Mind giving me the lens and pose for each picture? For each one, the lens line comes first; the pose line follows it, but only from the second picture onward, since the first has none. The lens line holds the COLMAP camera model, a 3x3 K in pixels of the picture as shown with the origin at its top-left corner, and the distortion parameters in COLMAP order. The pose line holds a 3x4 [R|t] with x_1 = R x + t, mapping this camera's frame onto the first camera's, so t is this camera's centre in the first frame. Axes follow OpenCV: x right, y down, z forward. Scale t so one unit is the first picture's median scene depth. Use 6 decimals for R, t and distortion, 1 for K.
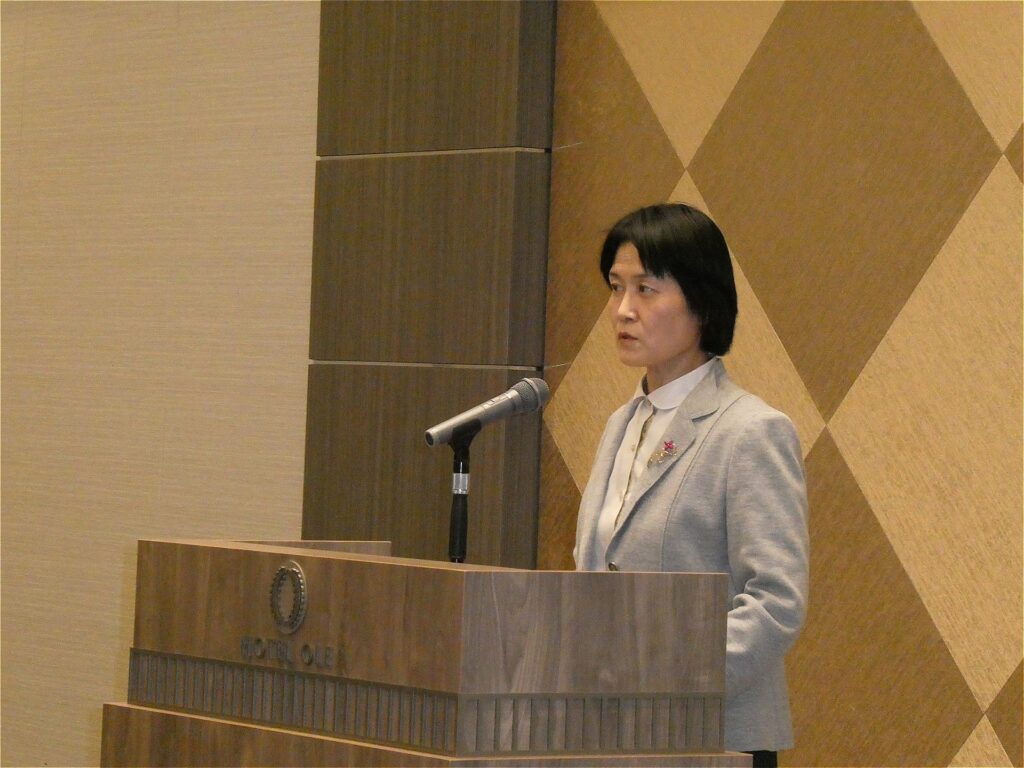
lens RADIAL K [[4308.0, 0, 512.0], [0, 4308.0, 384.0], [0, 0, 1]] dist [0.061605, 0.926942]
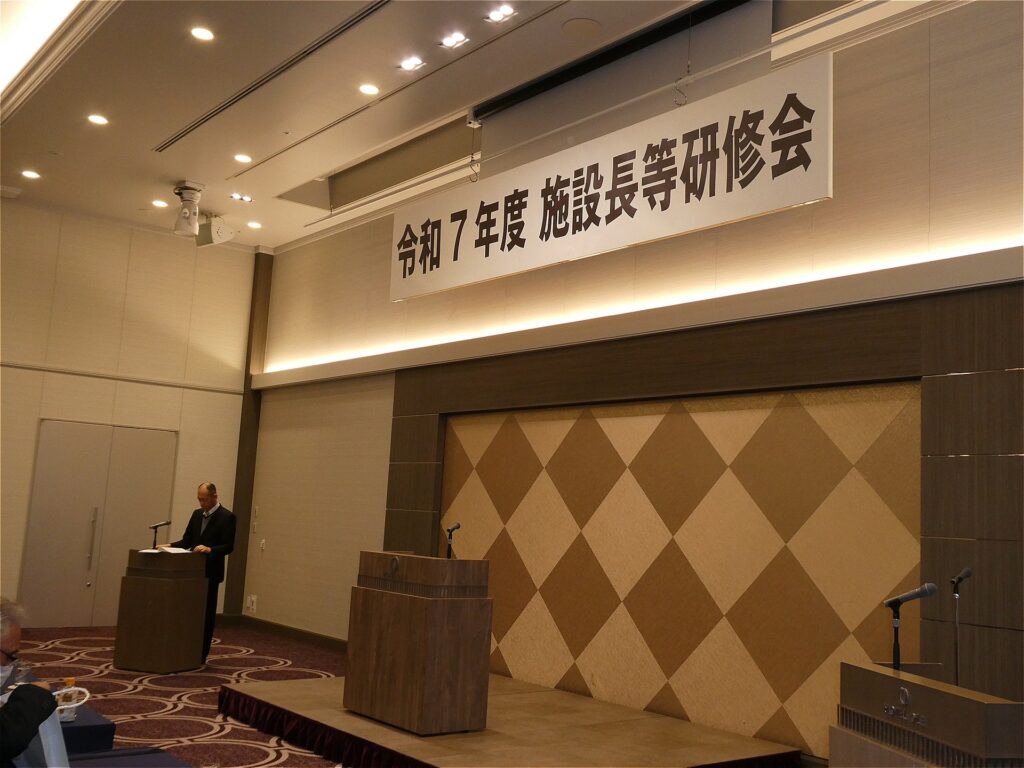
lens RADIAL K [[1039.7, 0, 512.0], [0, 1039.7, 384.0], [0, 0, 1]] dist [-0.000187, 0.000054]
pose [[0.995586, 0.028120, 0.089546, -0.031117], [-0.017317, 0.992719, -0.119200, -0.012120], [-0.092246, 0.117123, 0.988824, -0.152471]]
